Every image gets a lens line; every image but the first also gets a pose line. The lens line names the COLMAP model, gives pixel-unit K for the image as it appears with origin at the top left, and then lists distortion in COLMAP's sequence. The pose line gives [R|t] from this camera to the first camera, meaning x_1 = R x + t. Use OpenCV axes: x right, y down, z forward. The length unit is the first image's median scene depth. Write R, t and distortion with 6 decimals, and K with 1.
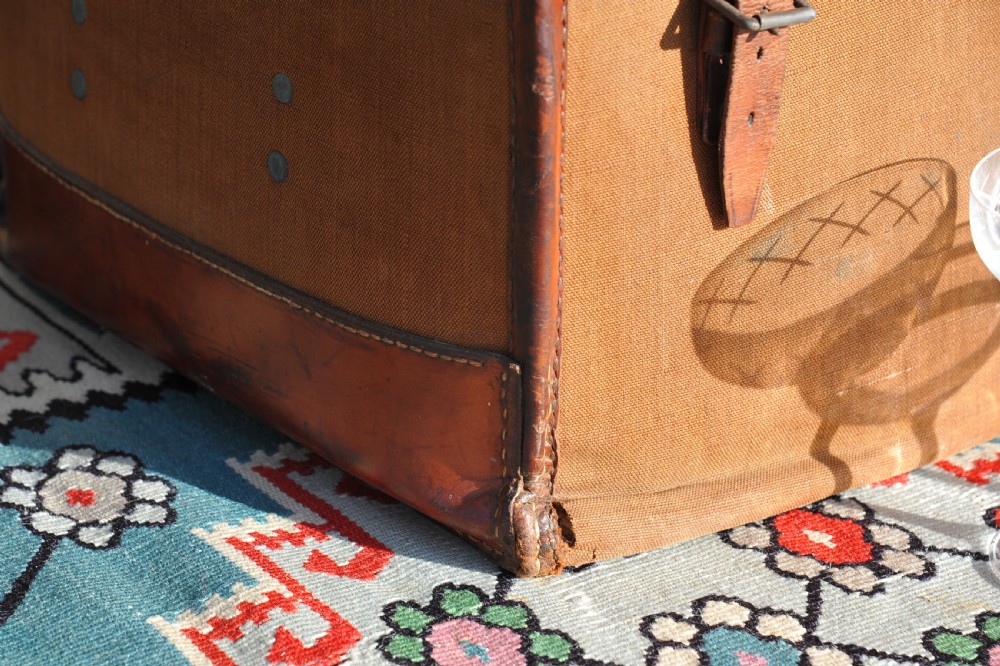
lens RADIAL K [[2827.7, 0, 500.0], [0, 2827.7, 333.0], [0, 0, 1]] dist [0.720979, 0.967804]
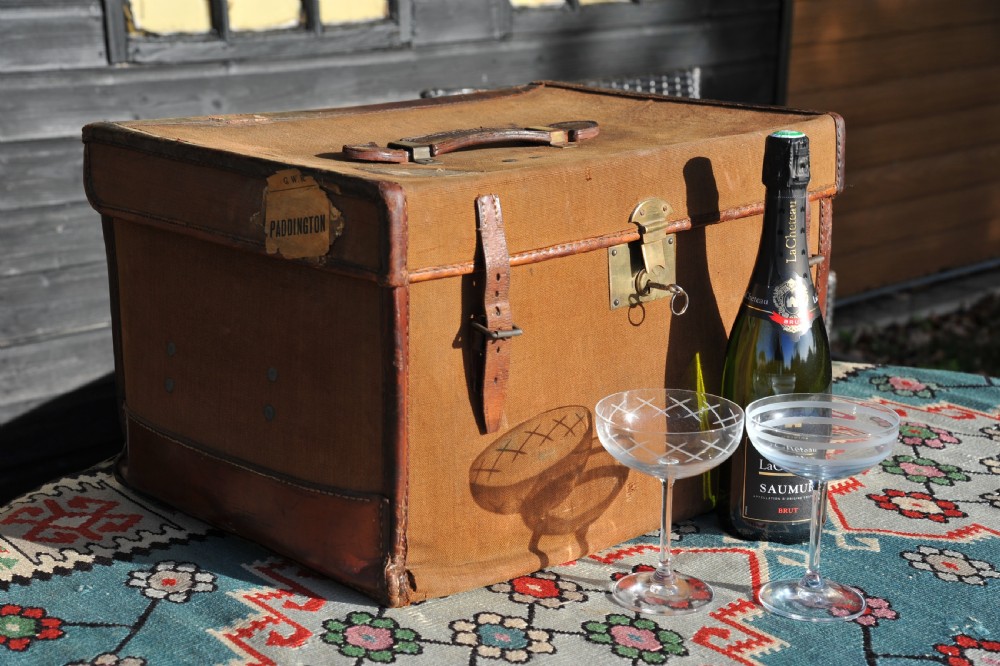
lens RADIAL K [[1652.0, 0, 500.0], [0, 1652.0, 333.0], [0, 0, 1]] dist [0.276700, 0.131187]
pose [[0.996480, -0.012588, 0.082881, -0.010642], [0.027050, 0.984060, -0.175767, 0.104534], [-0.079348, 0.177390, 0.980937, -0.216308]]
